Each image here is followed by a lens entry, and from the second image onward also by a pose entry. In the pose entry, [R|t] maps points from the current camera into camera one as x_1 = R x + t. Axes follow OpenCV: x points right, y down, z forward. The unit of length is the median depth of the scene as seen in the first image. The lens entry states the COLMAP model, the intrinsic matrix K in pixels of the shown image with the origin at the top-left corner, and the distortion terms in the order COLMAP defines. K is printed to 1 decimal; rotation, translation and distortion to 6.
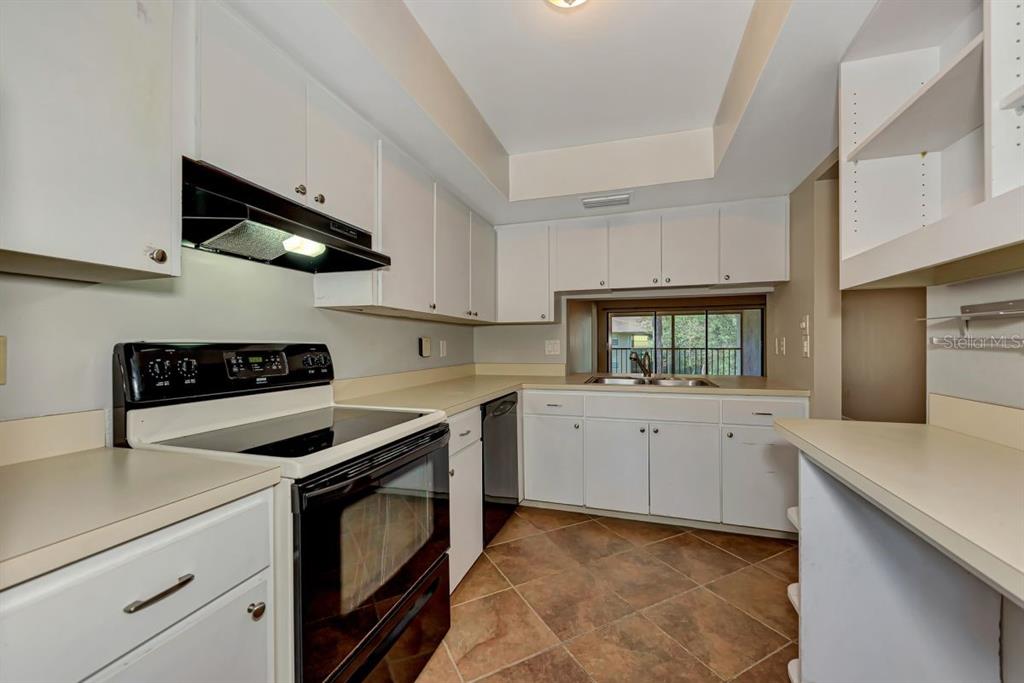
lens RADIAL K [[417.5, 0, 508.3], [0, 417.5, 345.2], [0, 0, 1]] dist [0.000034, -0.000148]
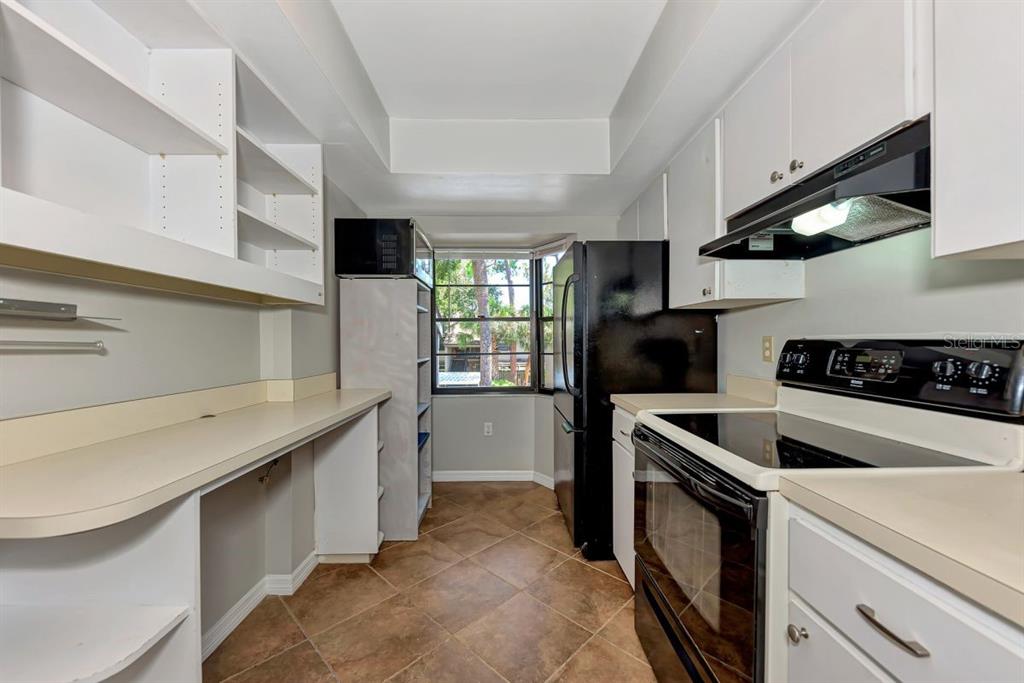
lens RADIAL K [[400.7, 0, 506.0], [0, 400.7, 341.7], [0, 0, 1]] dist [0.008979, -0.002920]
pose [[-0.947782, 0.001590, -0.318914, 0.342342], [-0.000457, 0.999980, 0.006343, -0.004861], [0.318917, 0.006158, -0.947762, 1.543987]]
